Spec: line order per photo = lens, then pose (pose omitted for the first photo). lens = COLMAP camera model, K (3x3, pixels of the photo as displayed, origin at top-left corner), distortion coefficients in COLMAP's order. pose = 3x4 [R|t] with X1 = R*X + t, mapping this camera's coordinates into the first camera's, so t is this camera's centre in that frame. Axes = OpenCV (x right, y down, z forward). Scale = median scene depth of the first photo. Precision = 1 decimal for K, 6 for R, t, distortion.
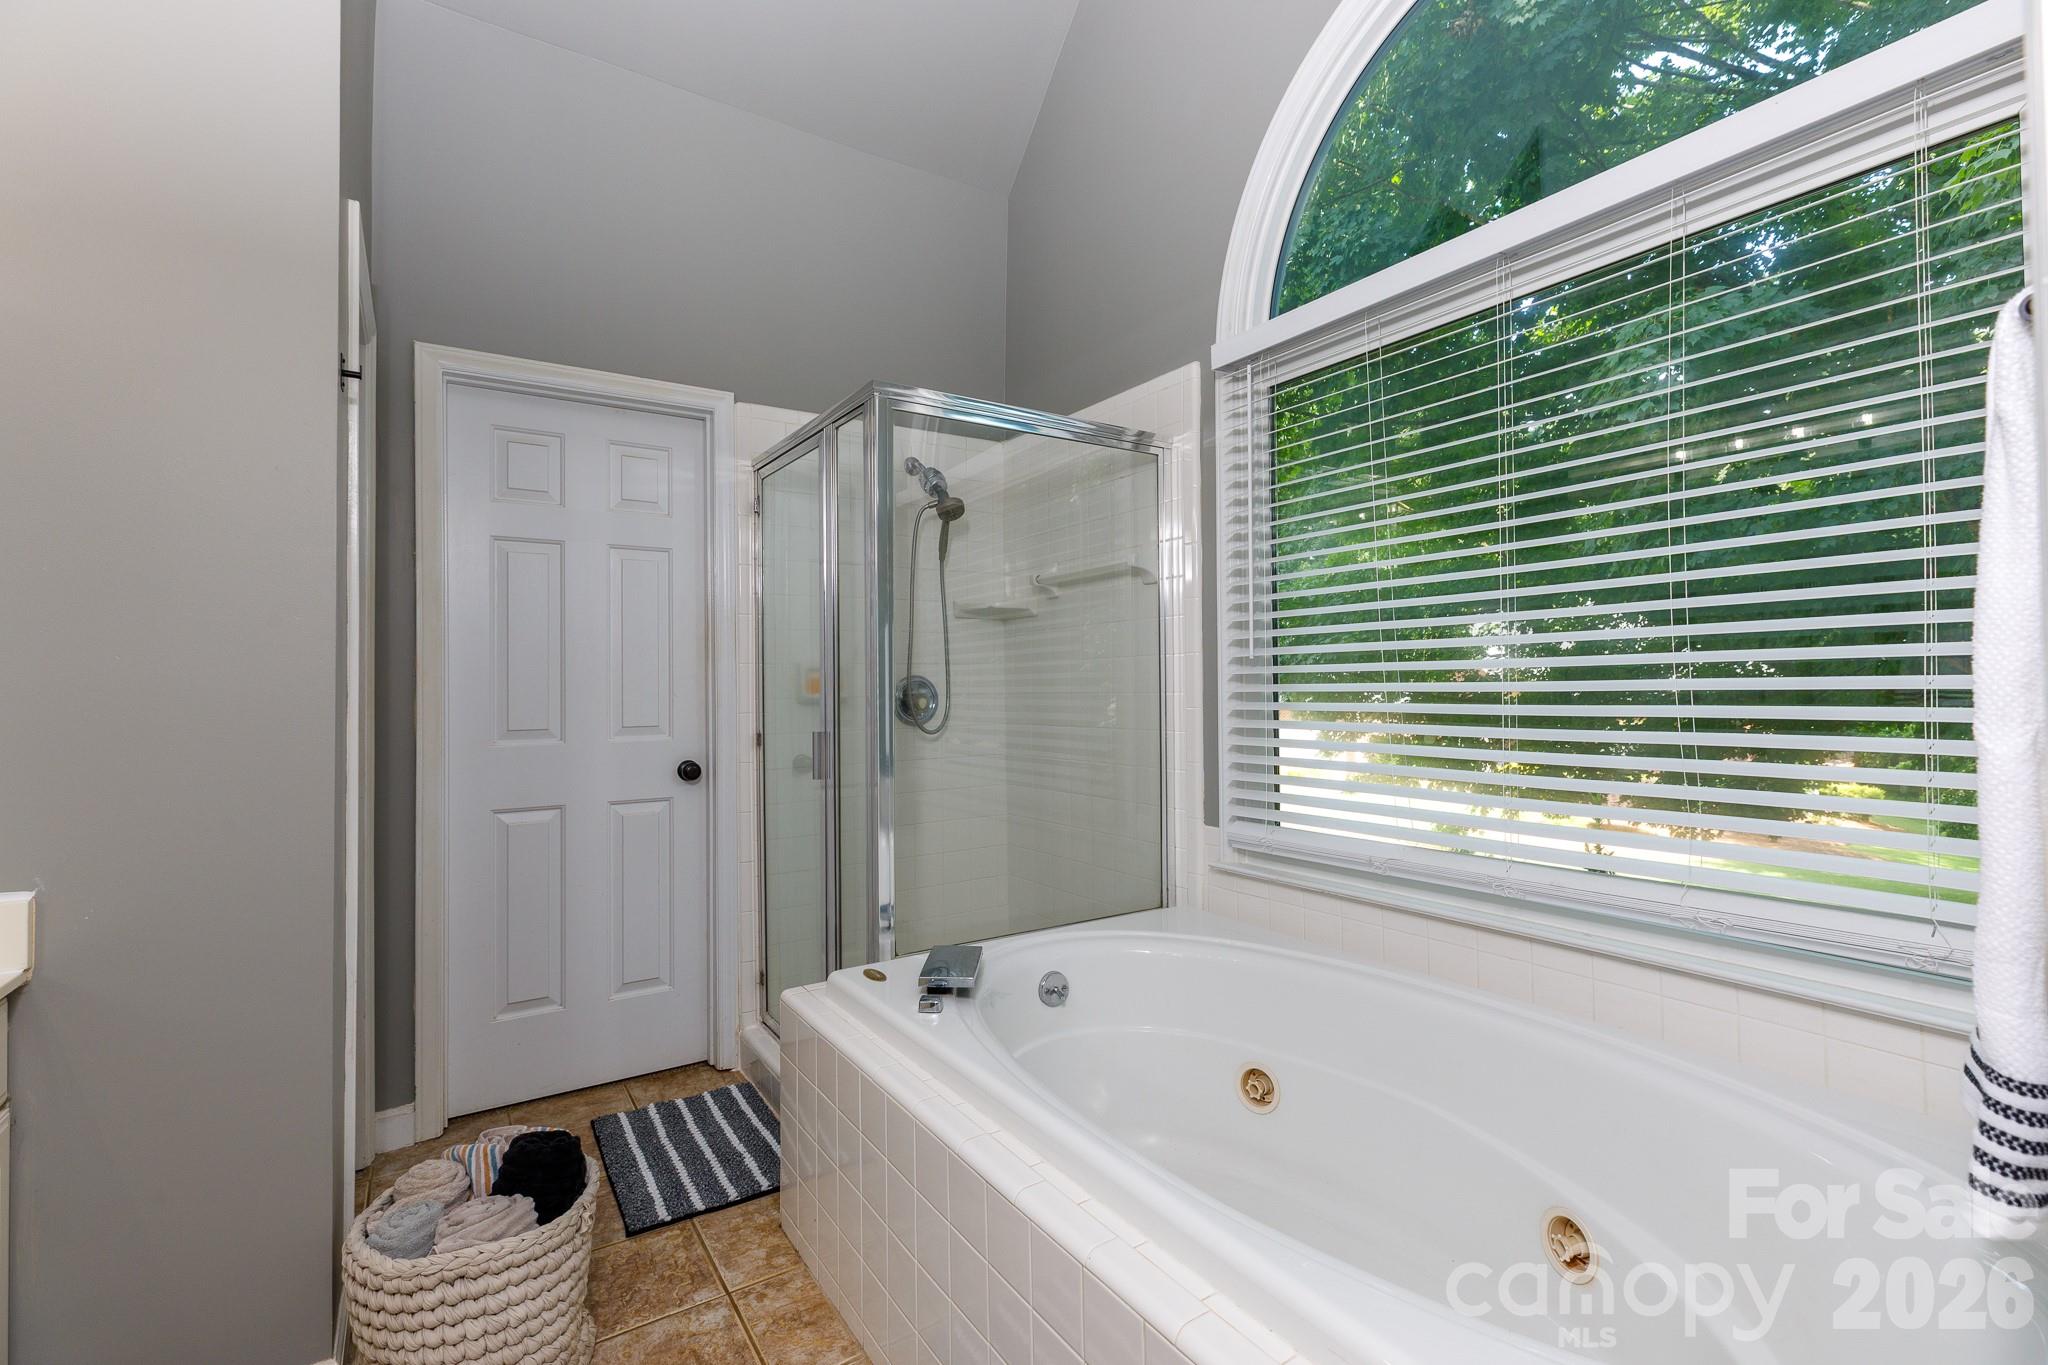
lens RADIAL K [[921.6, 0, 1026.3], [0, 921.6, 668.8], [0, 0, 1]] dist [0.001004, -0.000731]
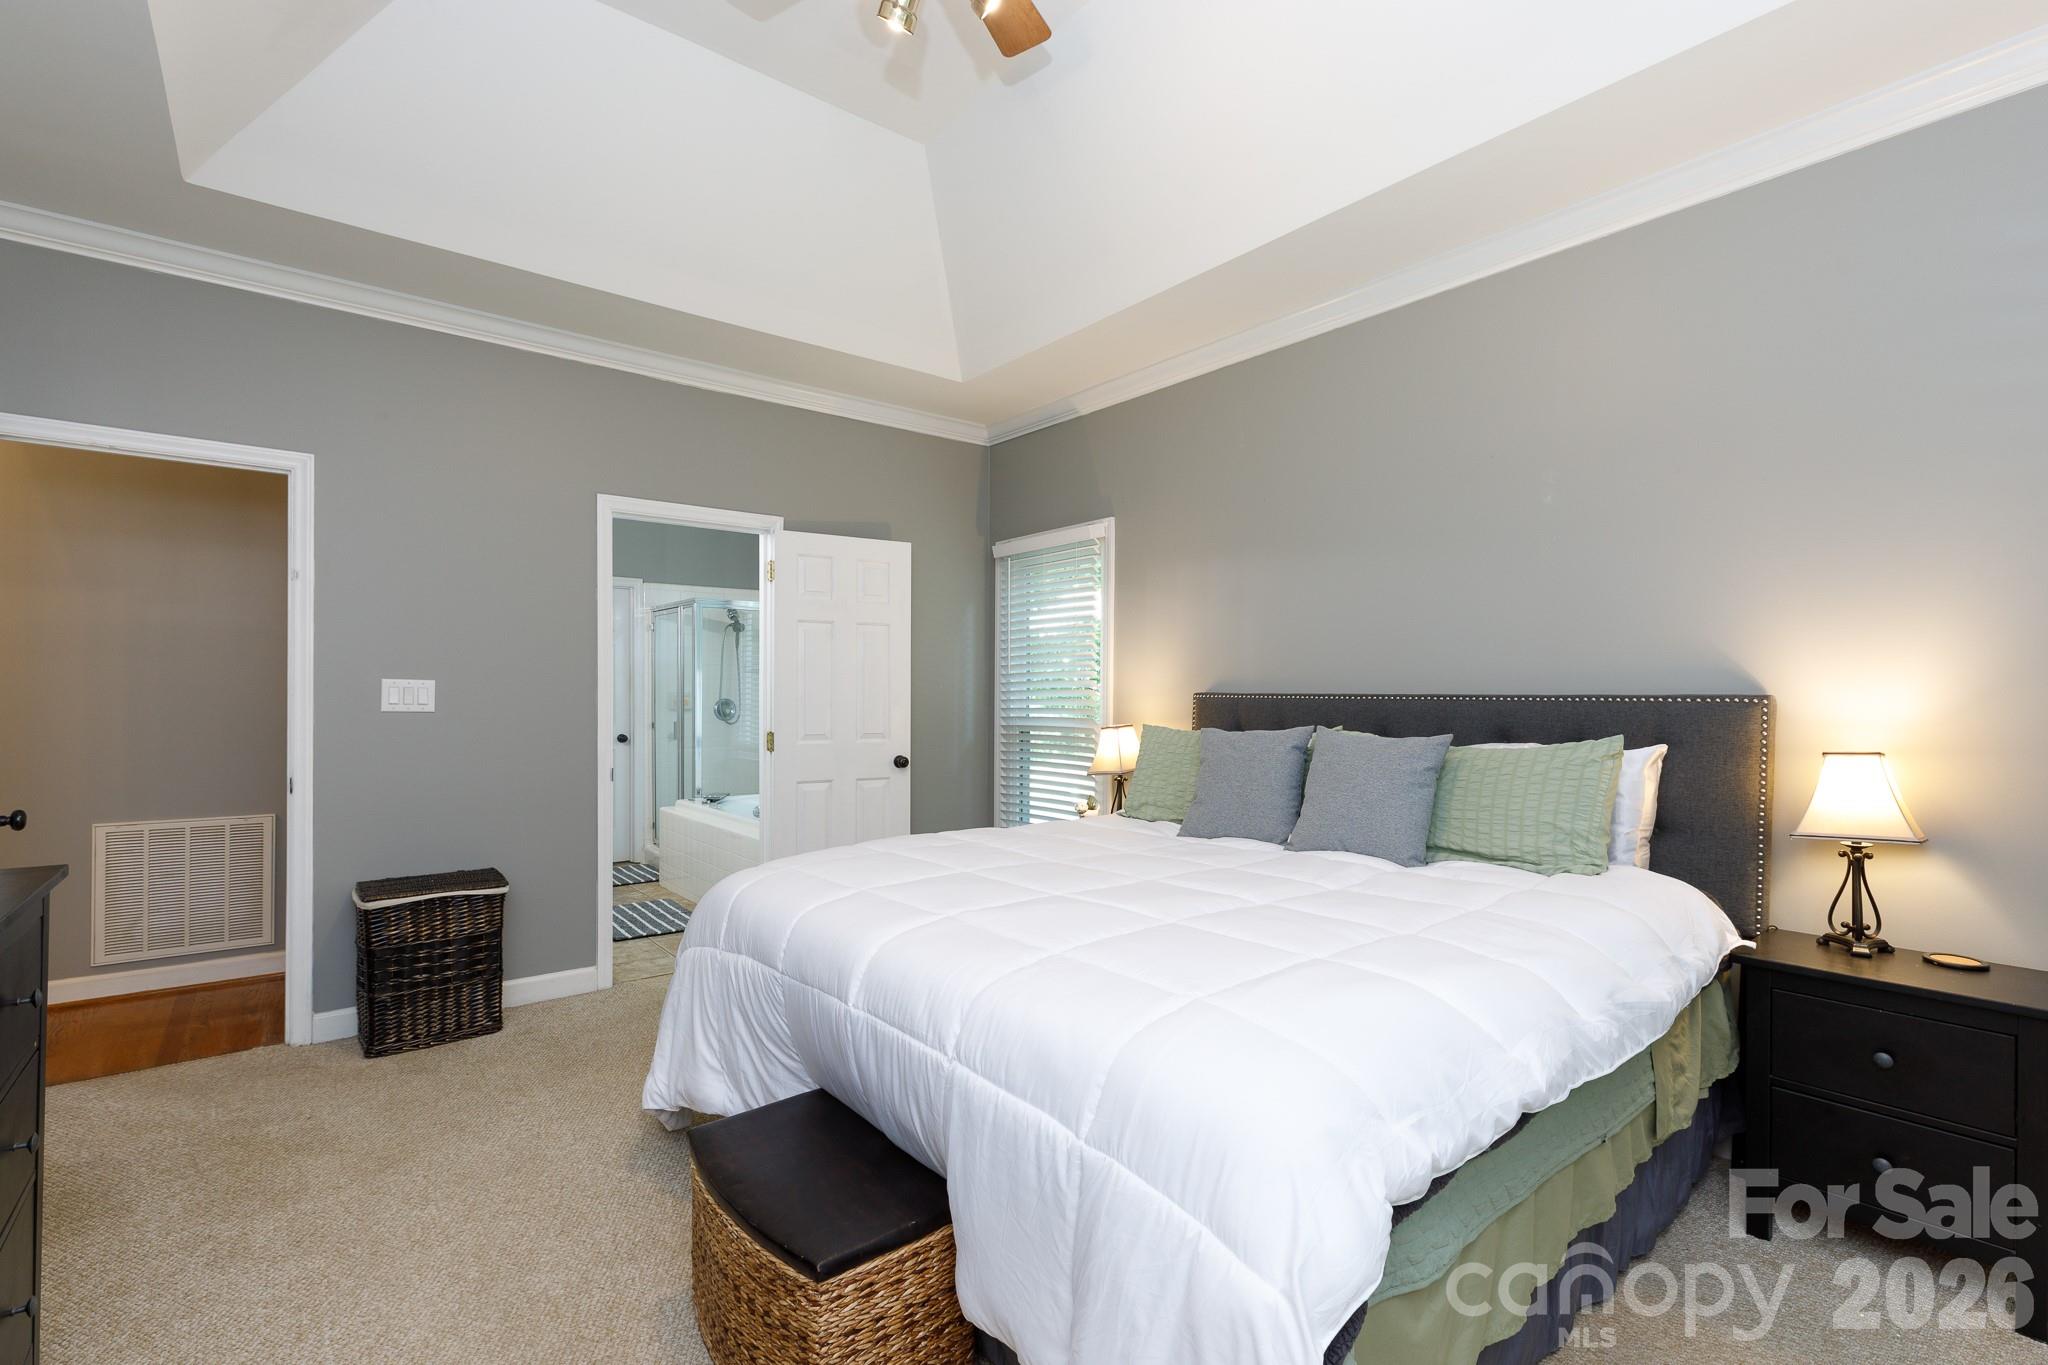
lens RADIAL K [[936.9, 0, 1018.7], [0, 936.9, 687.0], [0, 0, 1]] dist [0.026583, -0.000220]
pose [[0.996118, 0.008825, 0.087583, 0.556782], [-0.009838, 0.999890, 0.011138, -0.075673], [-0.087475, -0.011956, 0.996095, -1.908639]]
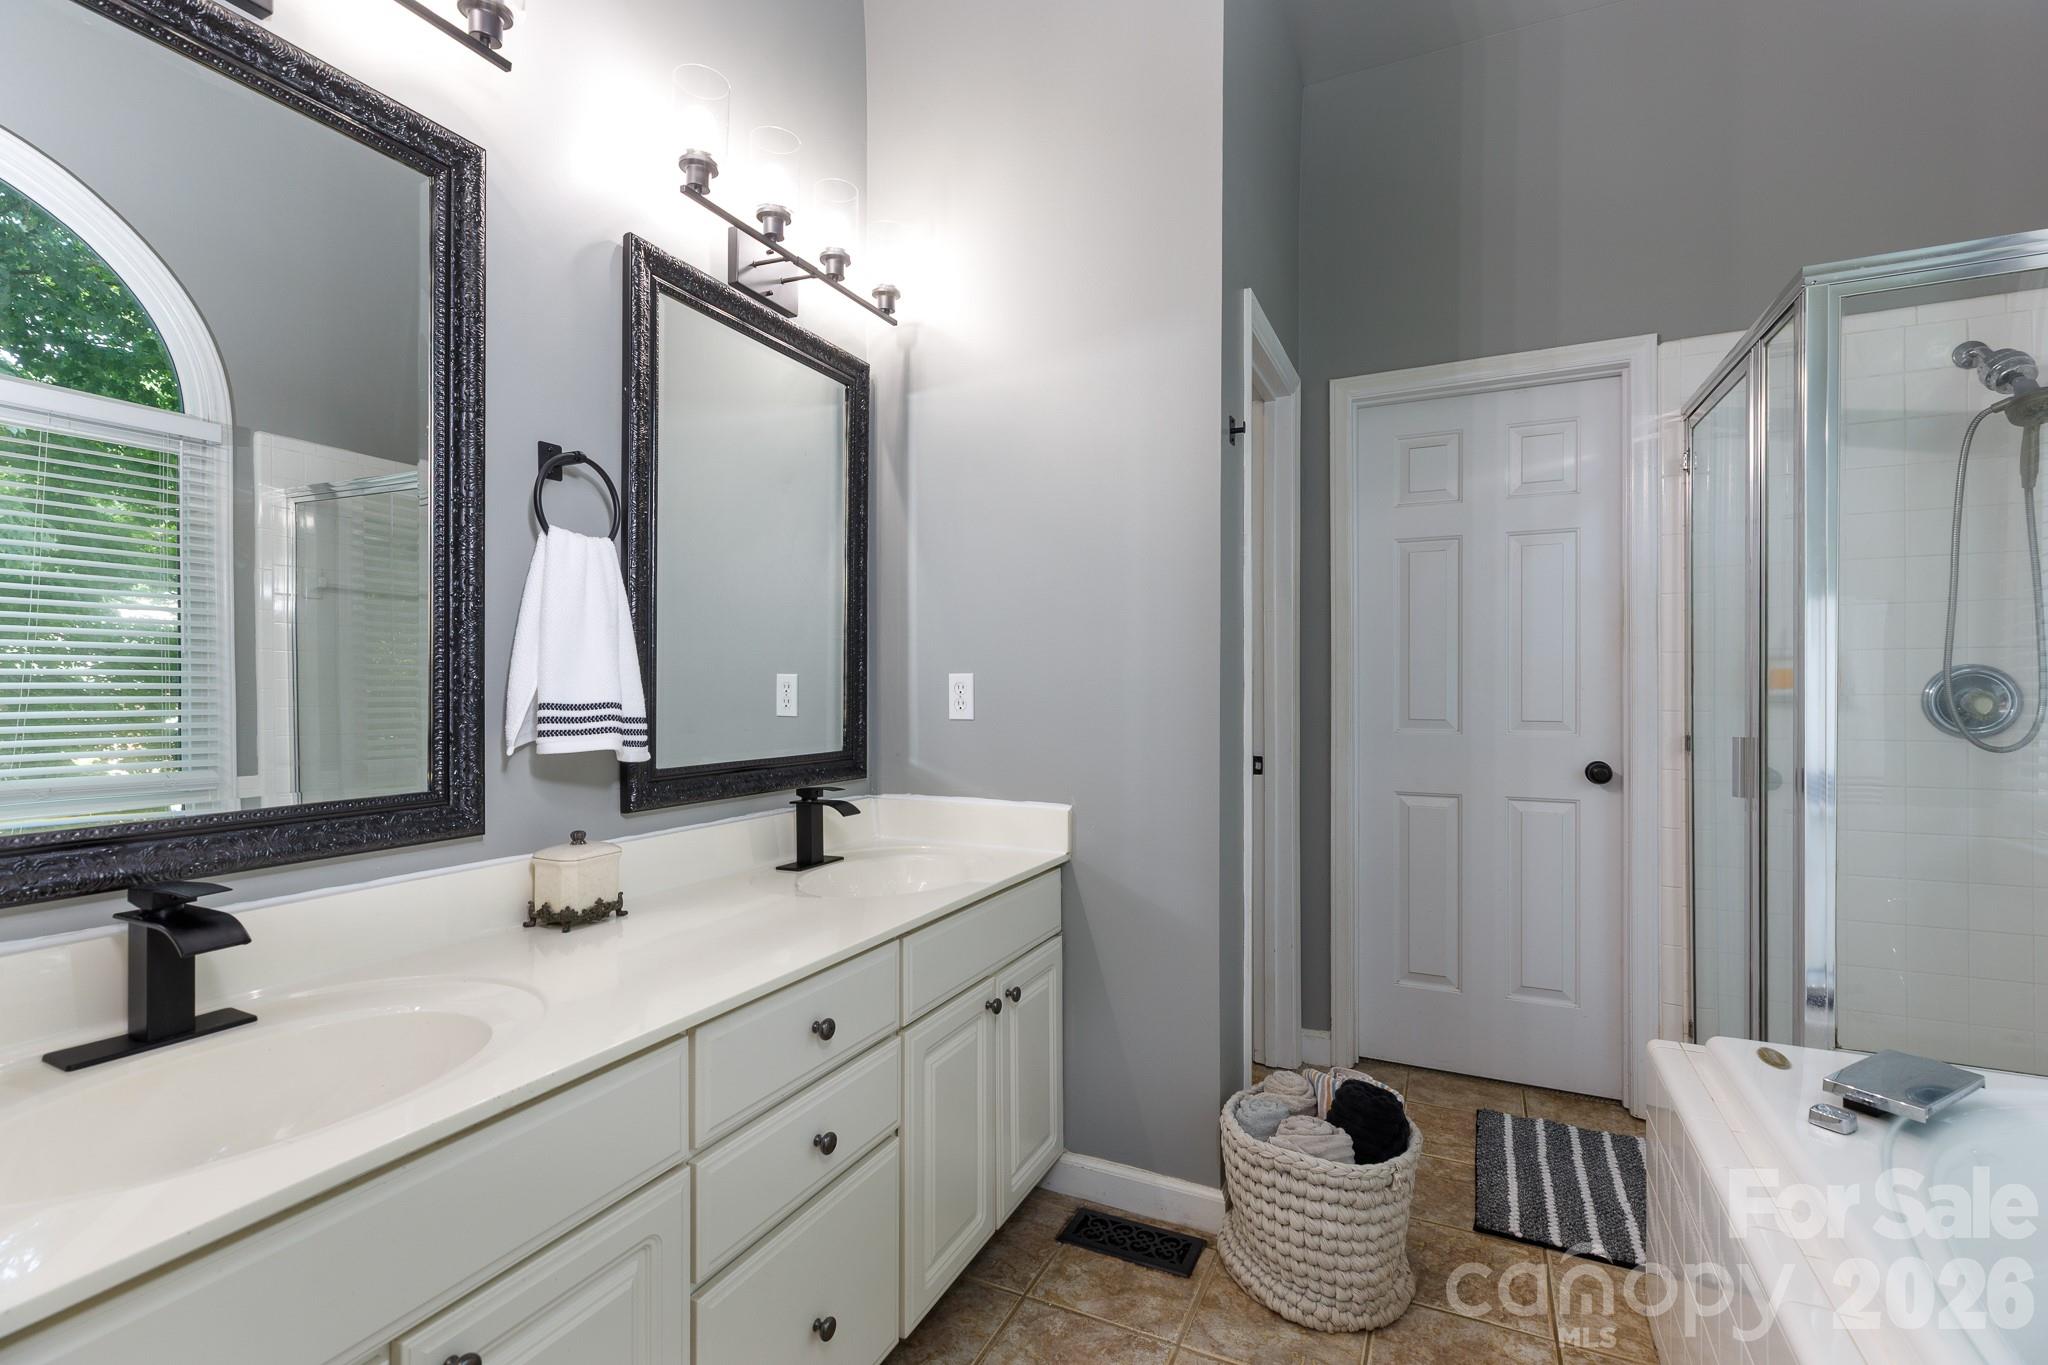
lens RADIAL K [[938.1, 0, 1024.0], [0, 938.1, 682.5], [0, 0, 1]] dist [0.000522, 0.000083]
pose [[0.503214, 0.008857, -0.864116, 0.175934], [0.012370, 0.999771, 0.017451, -0.000502], [0.864073, -0.019471, 0.502989, 0.070715]]
